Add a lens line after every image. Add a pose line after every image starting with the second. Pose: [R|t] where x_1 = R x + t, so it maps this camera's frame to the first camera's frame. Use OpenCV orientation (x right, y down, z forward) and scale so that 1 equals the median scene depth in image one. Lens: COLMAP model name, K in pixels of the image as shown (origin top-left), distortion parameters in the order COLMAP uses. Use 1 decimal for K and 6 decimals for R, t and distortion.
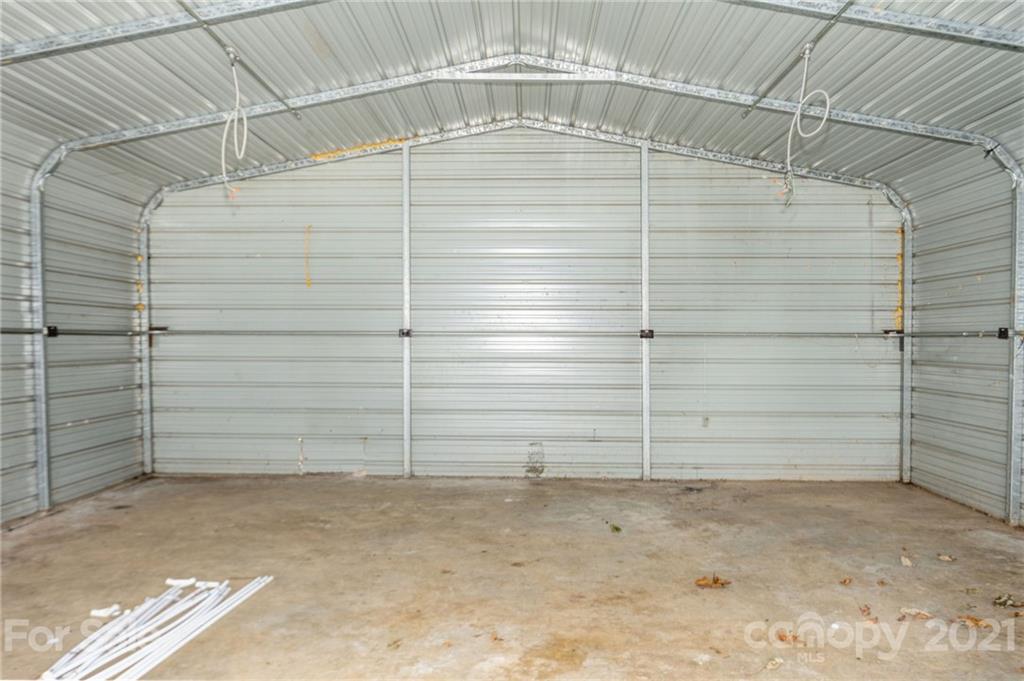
lens RADIAL K [[833.1, 0, 514.6], [0, 833.1, 341.2], [0, 0, 1]] dist [-0.012870, -0.001639]
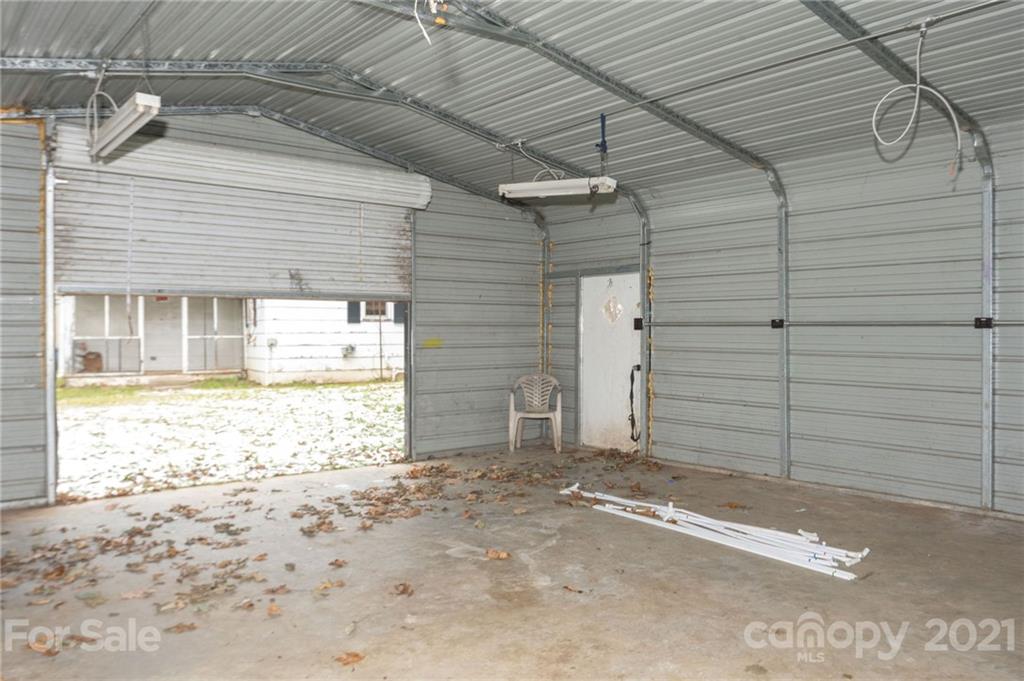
lens RADIAL K [[833.1, 0, 512.6], [0, 833.1, 337.1], [0, 0, 1]] dist [-0.012870, -0.001639]
pose [[-0.785847, 0.012526, -0.618294, 0.757910], [0.002919, 0.999859, 0.016546, -0.024127], [0.618414, 0.011198, -0.785773, 1.832281]]
